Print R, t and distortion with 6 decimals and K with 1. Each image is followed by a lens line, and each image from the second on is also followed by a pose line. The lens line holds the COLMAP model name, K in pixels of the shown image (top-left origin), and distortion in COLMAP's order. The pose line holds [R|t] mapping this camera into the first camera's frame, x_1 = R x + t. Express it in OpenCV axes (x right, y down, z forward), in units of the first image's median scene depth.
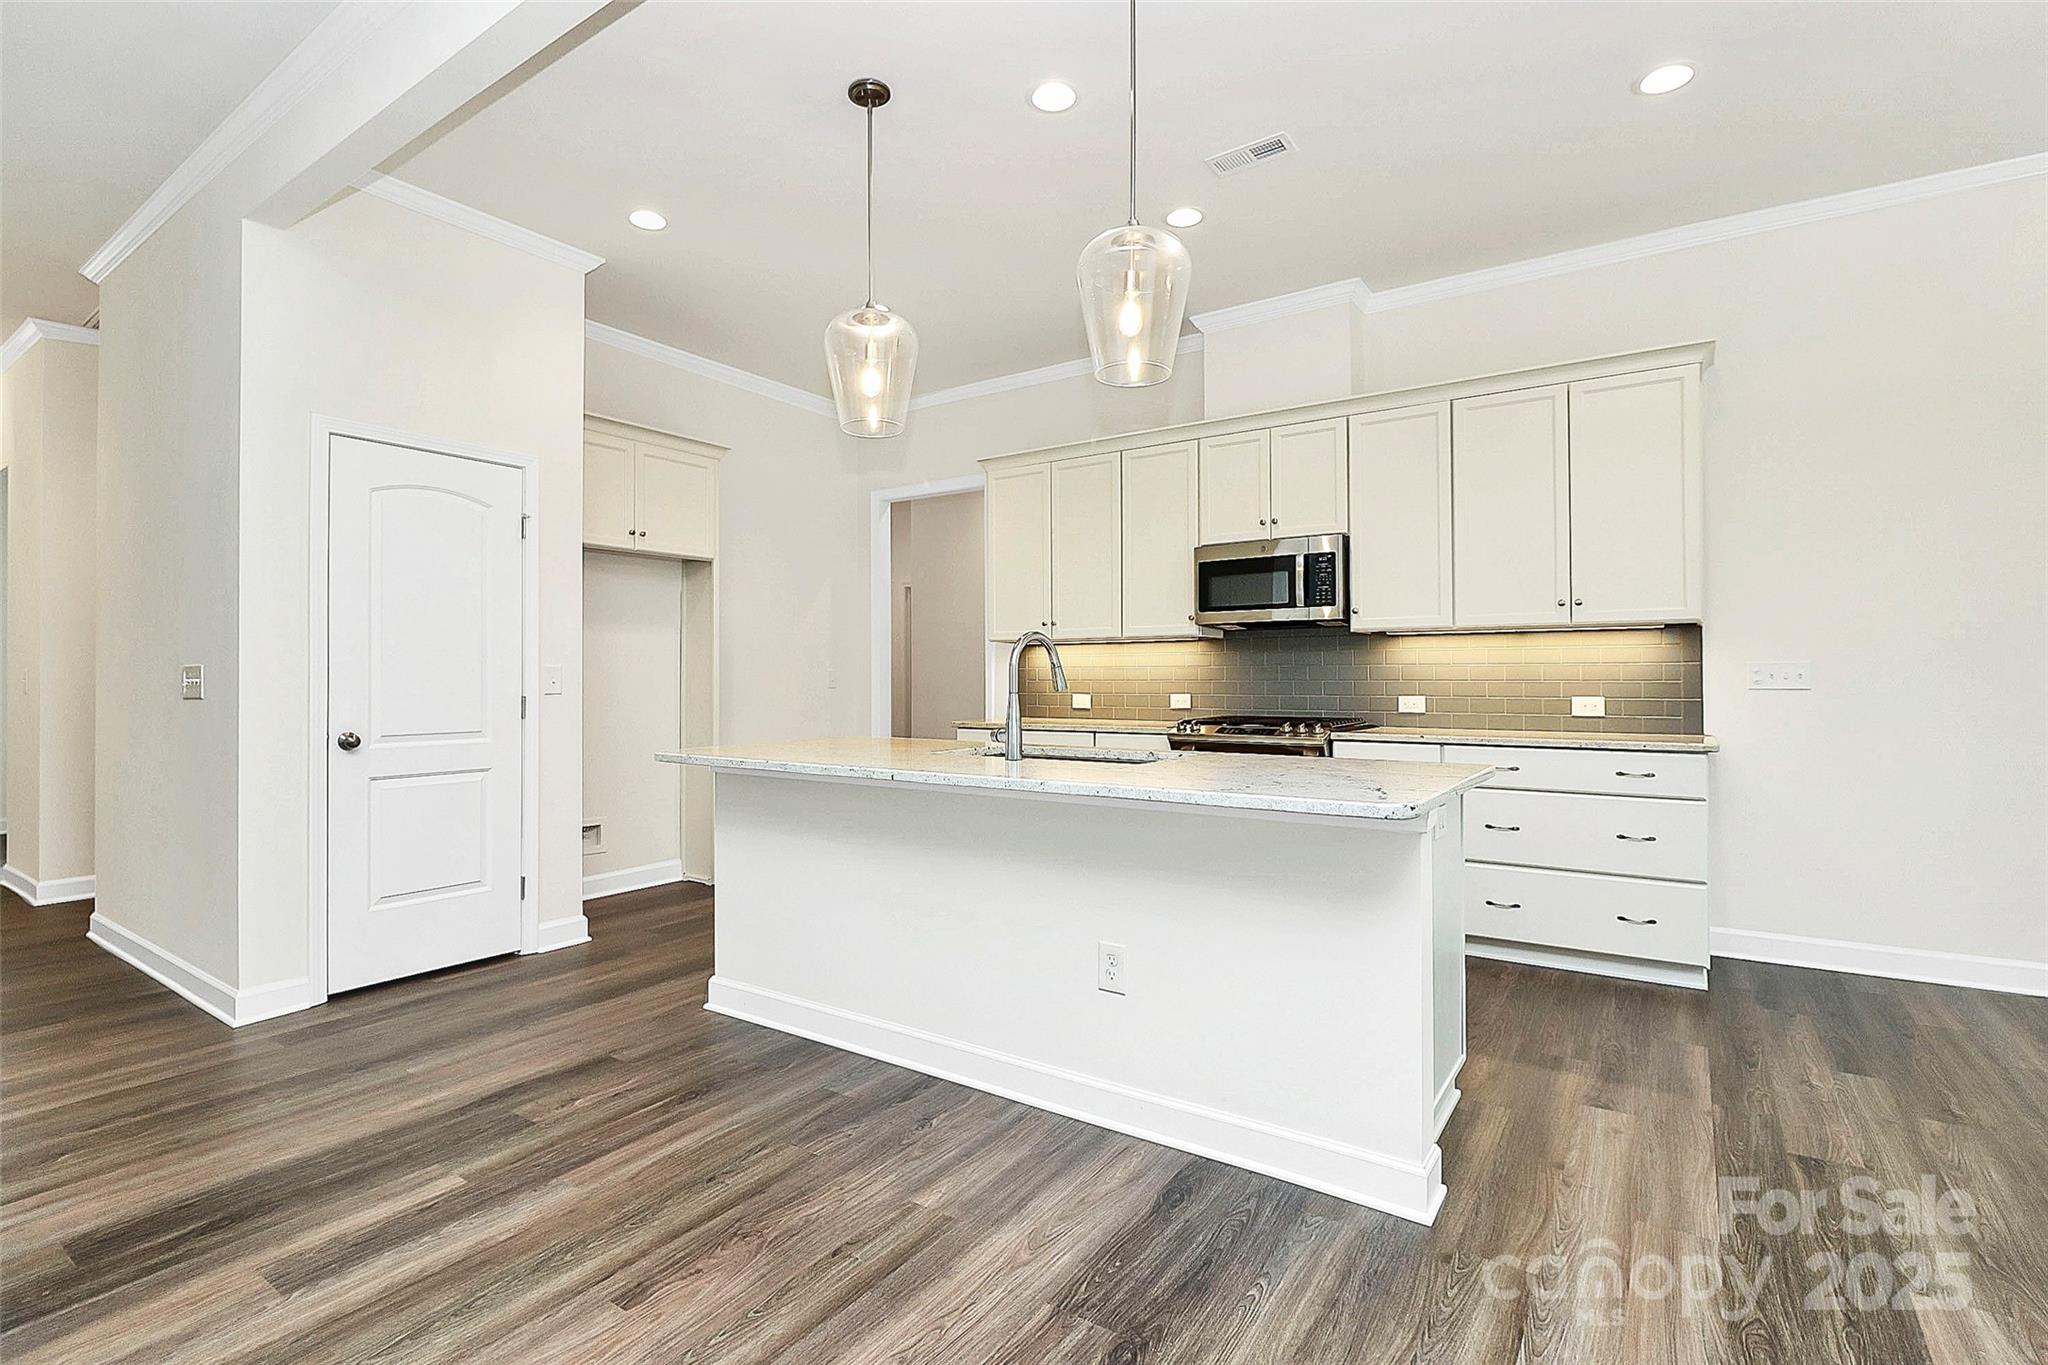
lens RADIAL K [[960.3, 0, 1025.9], [0, 960.3, 672.6], [0, 0, 1]] dist [-0.012940, -0.004962]
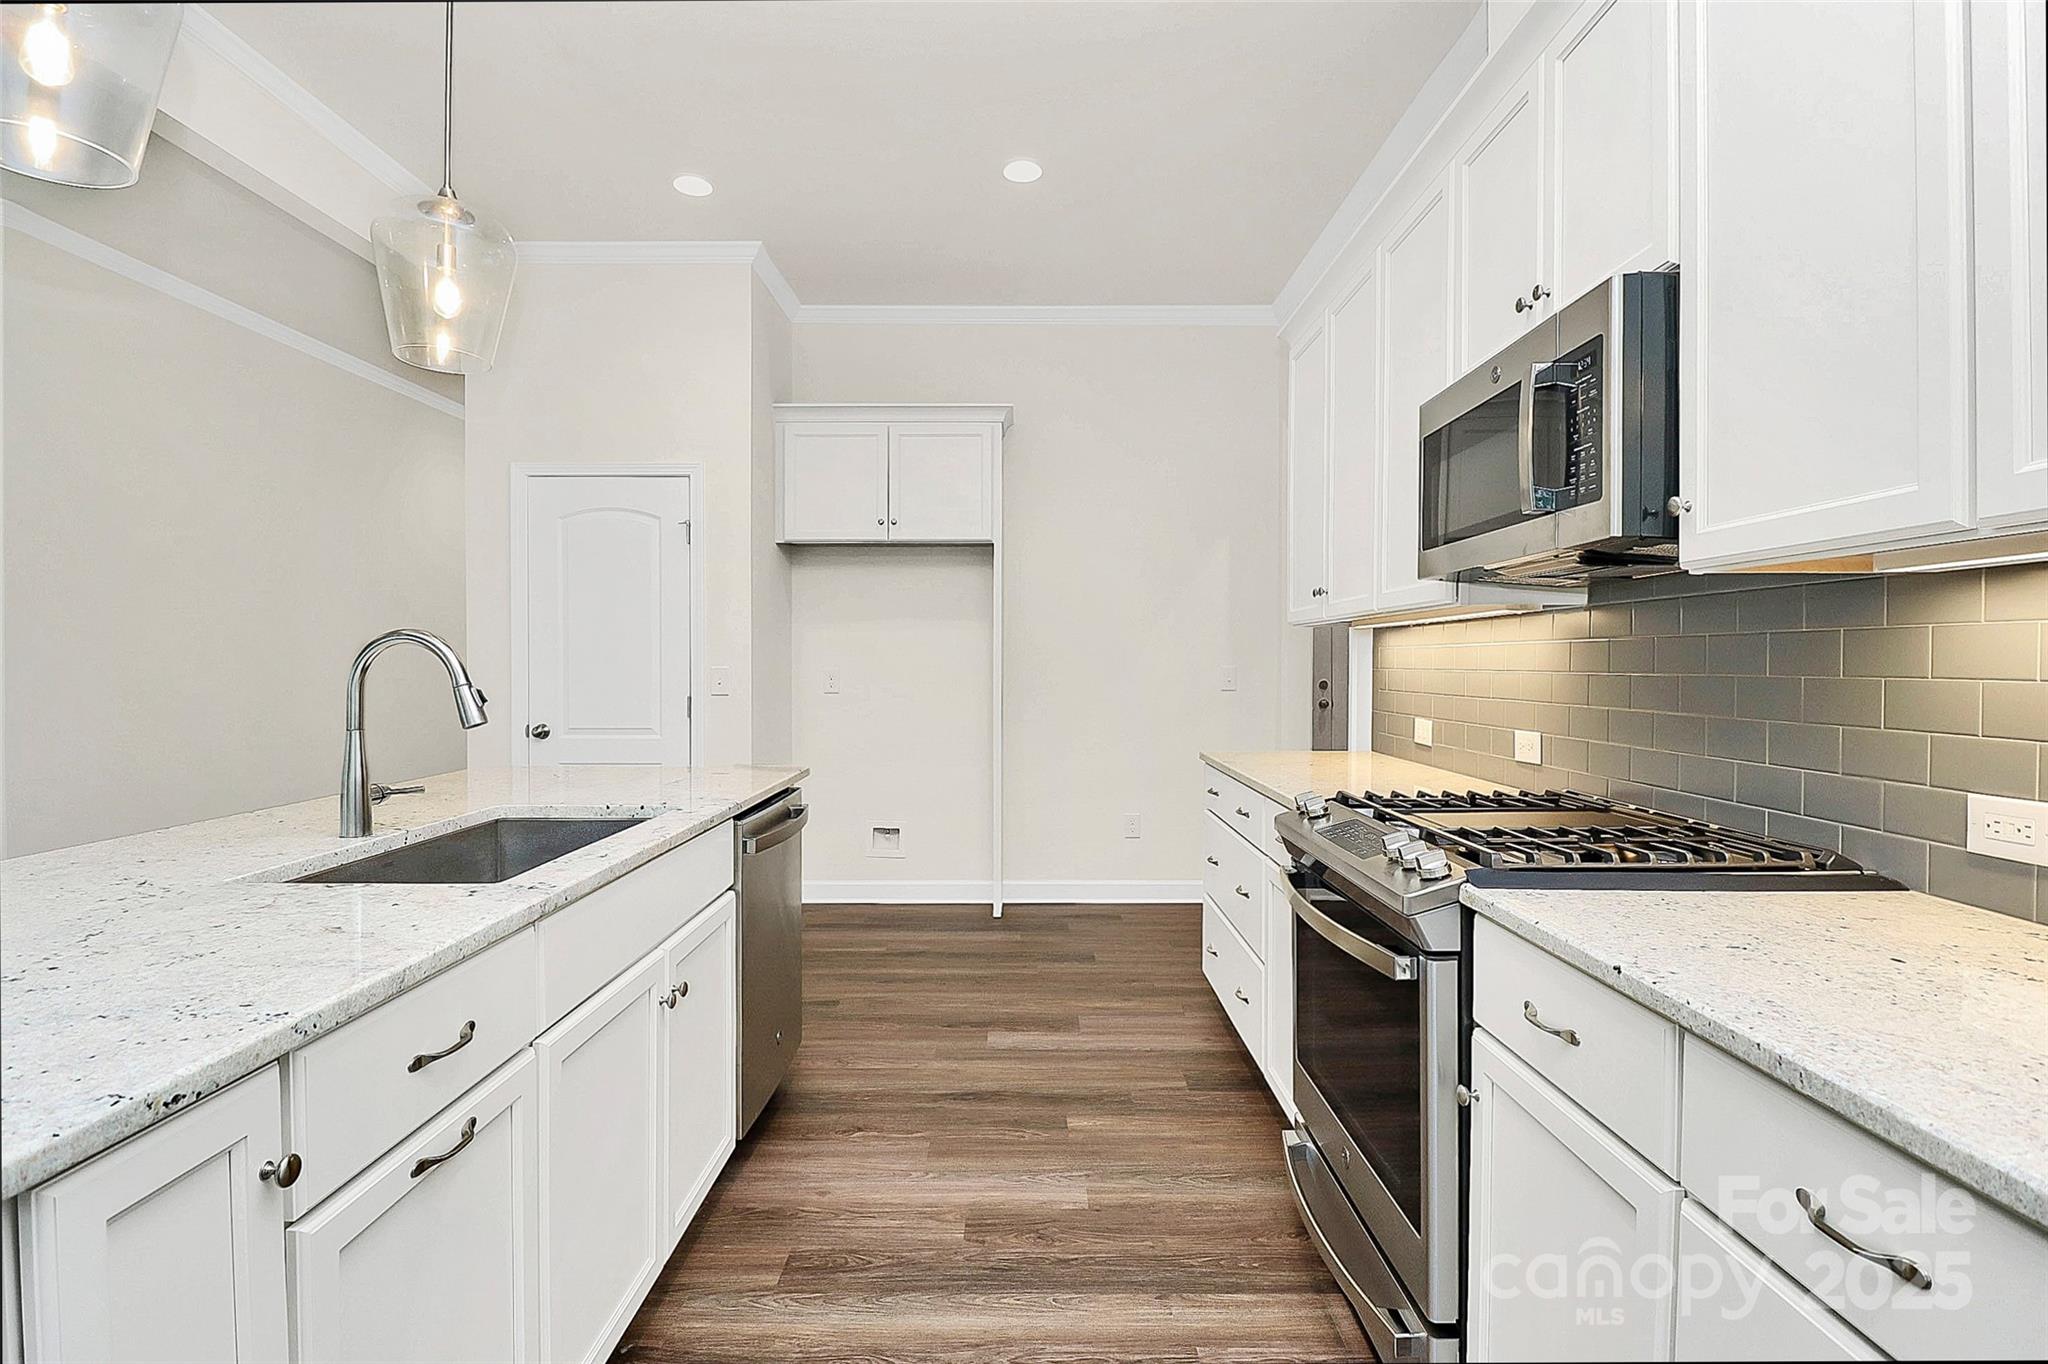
lens RADIAL K [[962.1, 0, 1025.1], [0, 962.1, 669.0], [0, 0, 1]] dist [0.002810, -0.015170]
pose [[0.562786, 0.009107, -0.826552, 0.597691], [-0.000464, 0.999943, 0.010701, -0.019182], [0.826603, -0.005639, 0.562758, 0.794840]]
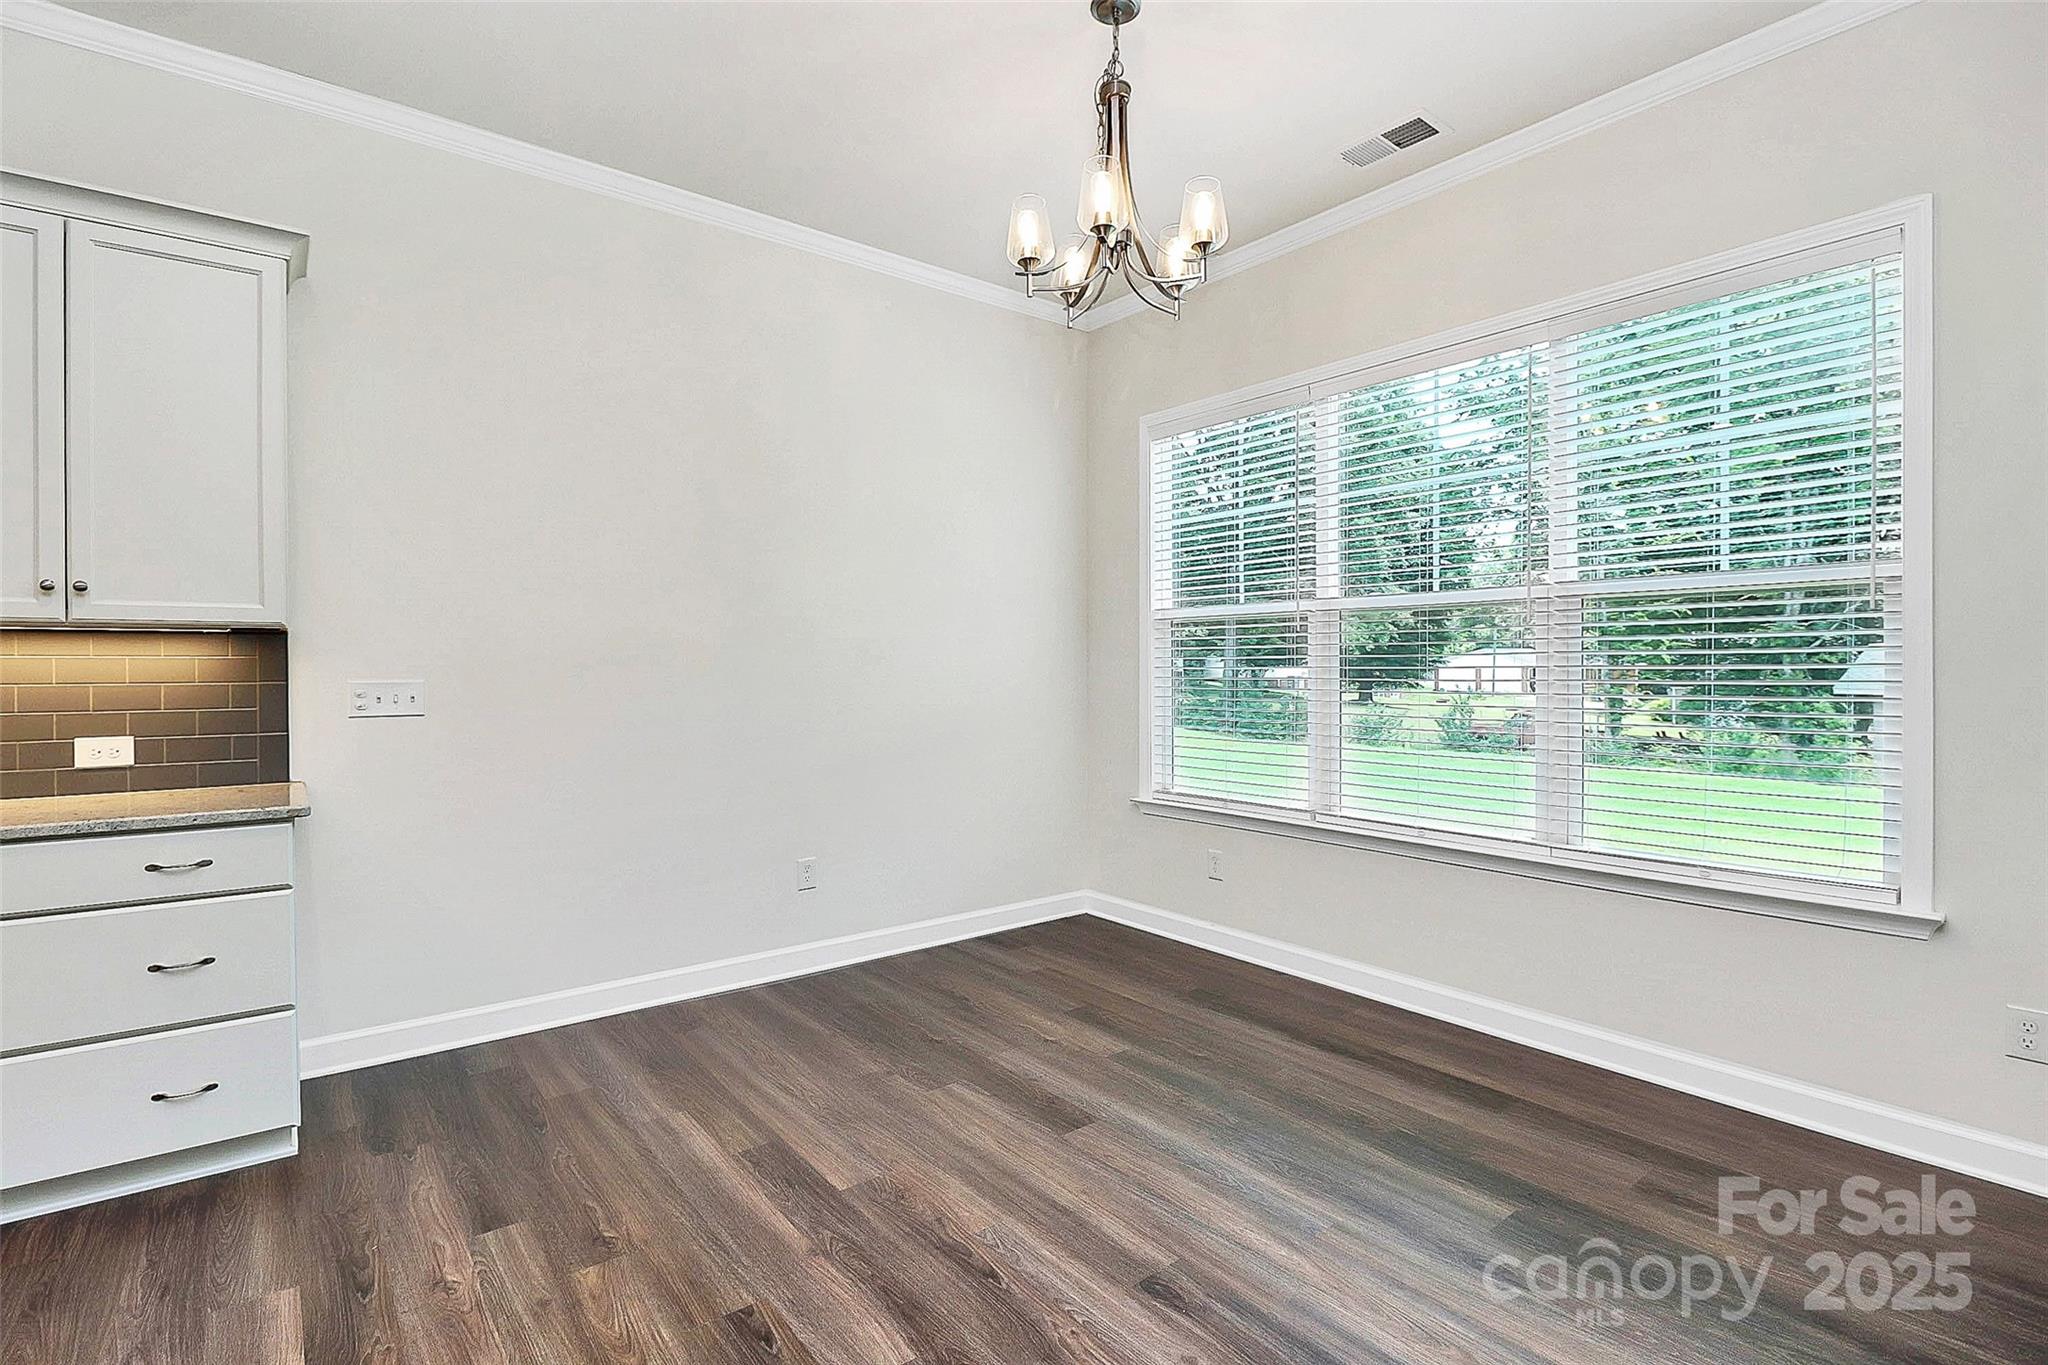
lens RADIAL K [[962.1, 0, 1025.1], [0, 962.1, 669.5], [0, 0, 1]] dist [0.002810, -0.015170]
pose [[0.299791, -0.001777, 0.954003, 0.201334], [-0.000775, 0.999997, 0.002106, -0.025093], [-0.954005, -0.001371, 0.299789, 0.270471]]
